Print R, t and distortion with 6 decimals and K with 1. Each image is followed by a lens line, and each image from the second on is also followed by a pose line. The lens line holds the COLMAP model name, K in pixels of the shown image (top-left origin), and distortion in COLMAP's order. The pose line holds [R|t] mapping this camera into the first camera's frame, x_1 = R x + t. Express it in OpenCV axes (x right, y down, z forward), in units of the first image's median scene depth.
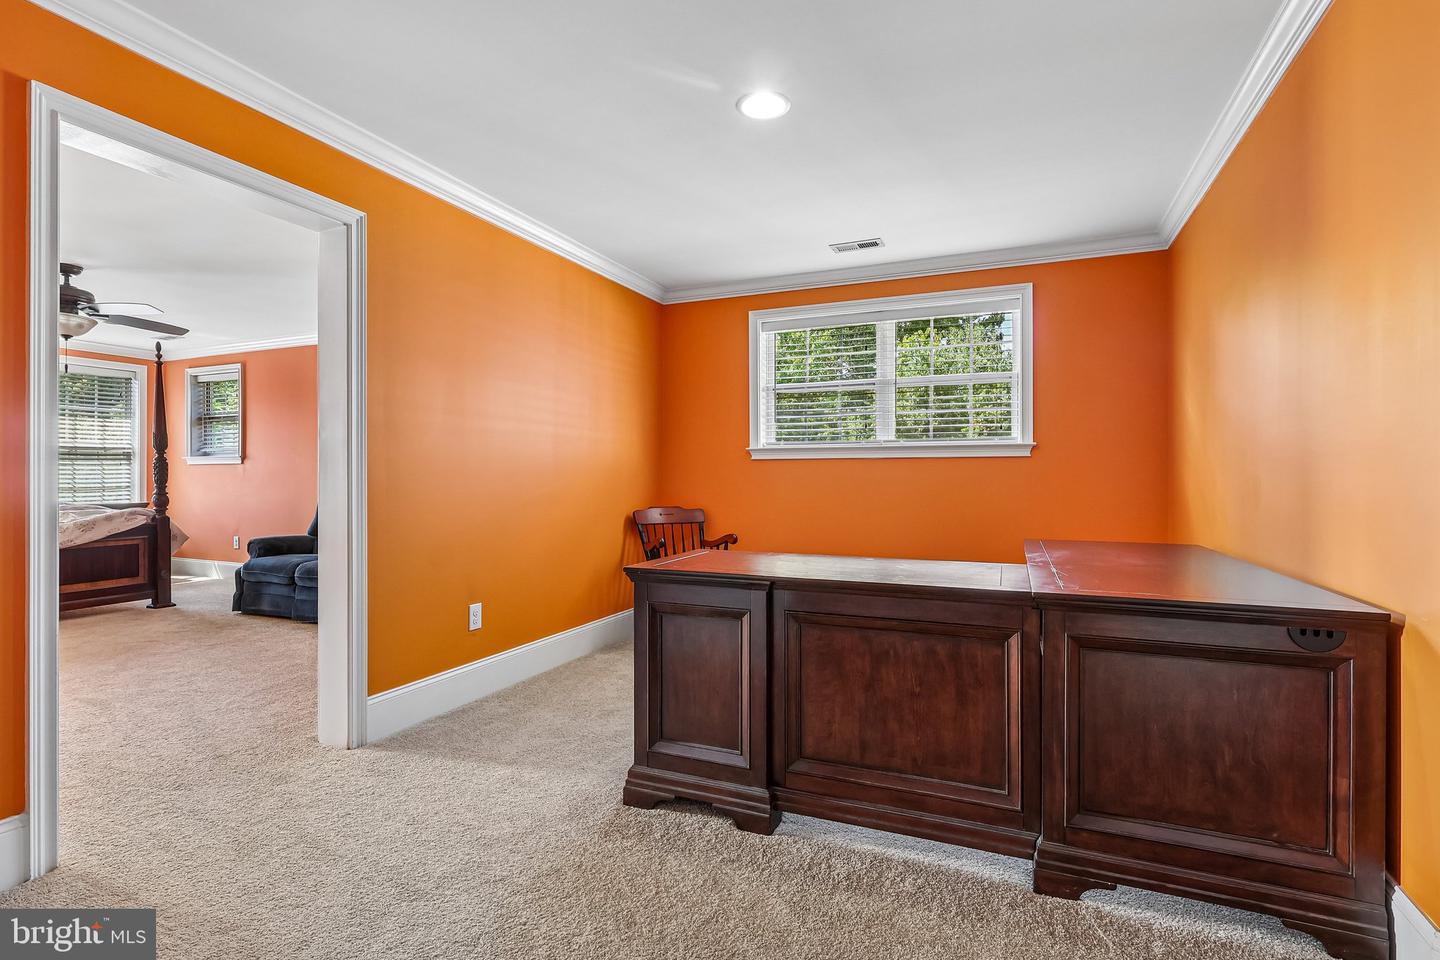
lens RADIAL K [[677.0, 0, 715.7], [0, 677.0, 479.3], [0, 0, 1]] dist [0.002638, -0.000159]
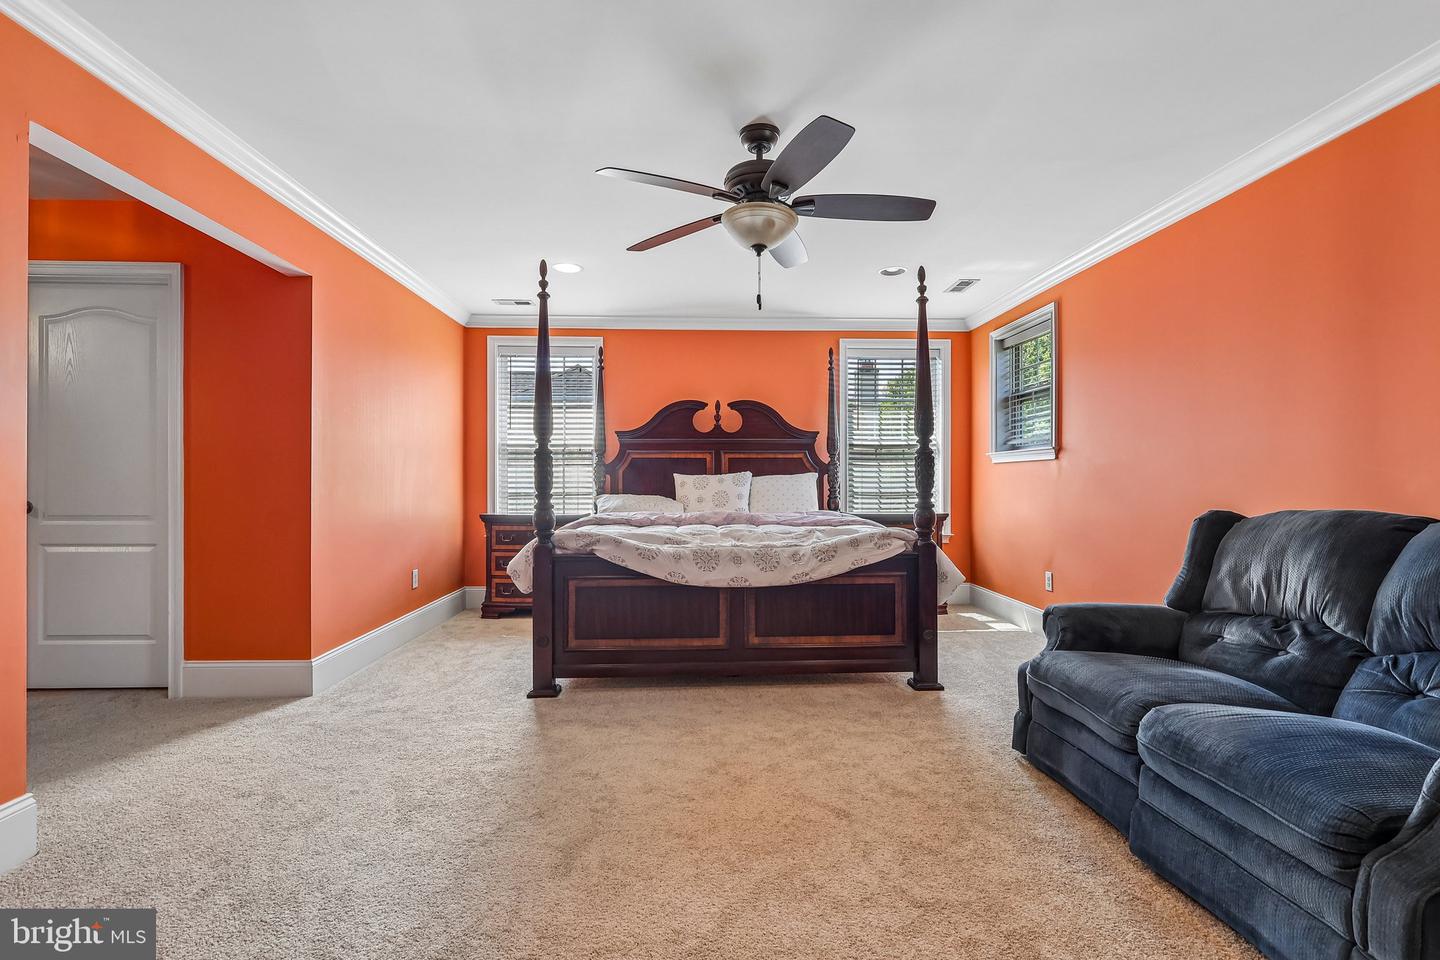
lens RADIAL K [[677.0, 0, 715.7], [0, 677.0, 479.3], [0, 0, 1]] dist [0.002638, -0.000159]
pose [[0.440756, -0.003210, -0.897621, -0.345113], [-0.002669, 0.999984, -0.004887, -0.000080], [0.897623, 0.004549, 0.440741, 0.557053]]
